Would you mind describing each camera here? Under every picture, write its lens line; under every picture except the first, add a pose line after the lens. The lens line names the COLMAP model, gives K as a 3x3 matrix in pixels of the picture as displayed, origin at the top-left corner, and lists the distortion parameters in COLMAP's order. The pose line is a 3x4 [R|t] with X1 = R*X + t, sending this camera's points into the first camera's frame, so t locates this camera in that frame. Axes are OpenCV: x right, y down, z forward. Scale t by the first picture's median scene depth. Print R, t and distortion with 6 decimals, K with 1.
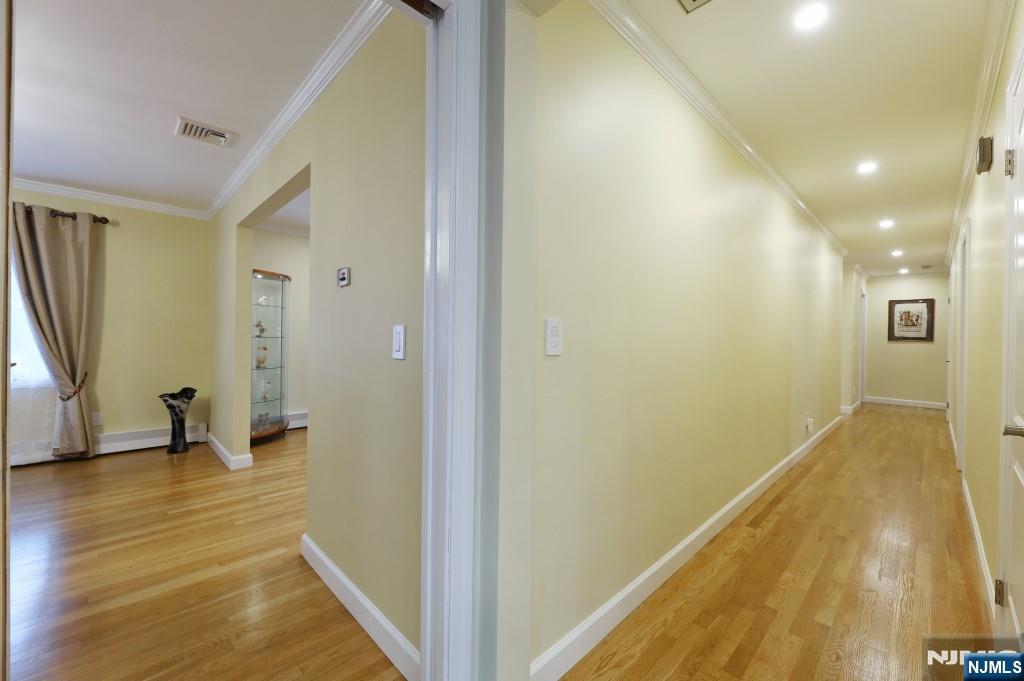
lens RADIAL K [[421.2, 0, 517.6], [0, 421.2, 336.6], [0, 0, 1]] dist [-0.003751, 0.000045]
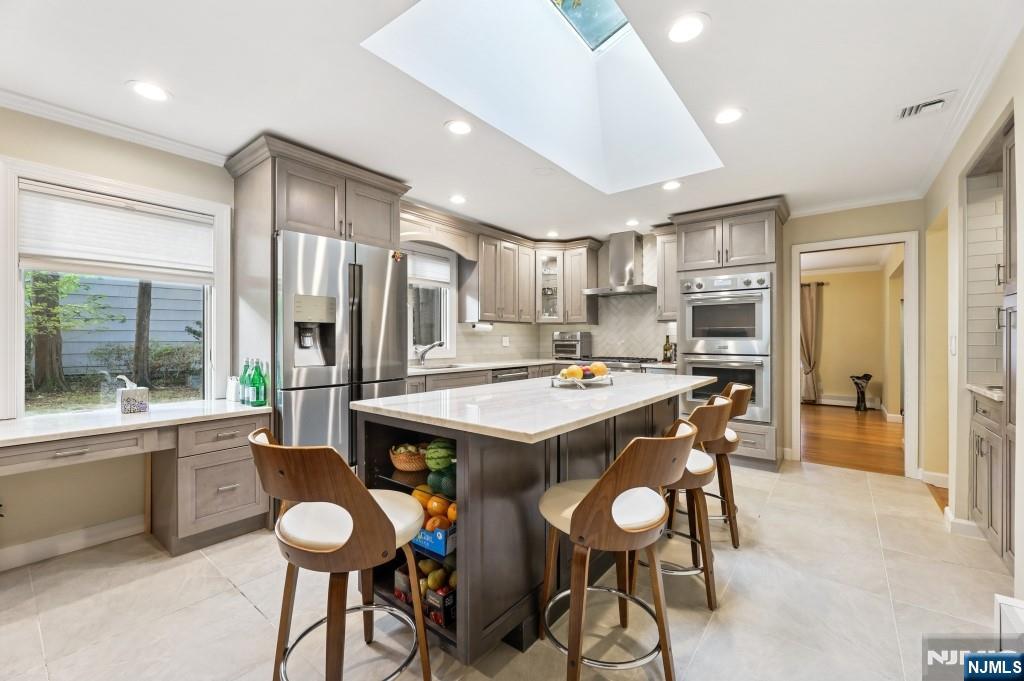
lens RADIAL K [[421.2, 0, 520.3], [0, 421.2, 336.3], [0, 0, 1]] dist [-0.003751, 0.000045]
pose [[0.154944, -0.015930, -0.987795, 0.695468], [-0.003456, 0.999855, -0.016667, 0.003833], [0.987917, 0.005997, 0.154866, -0.661129]]
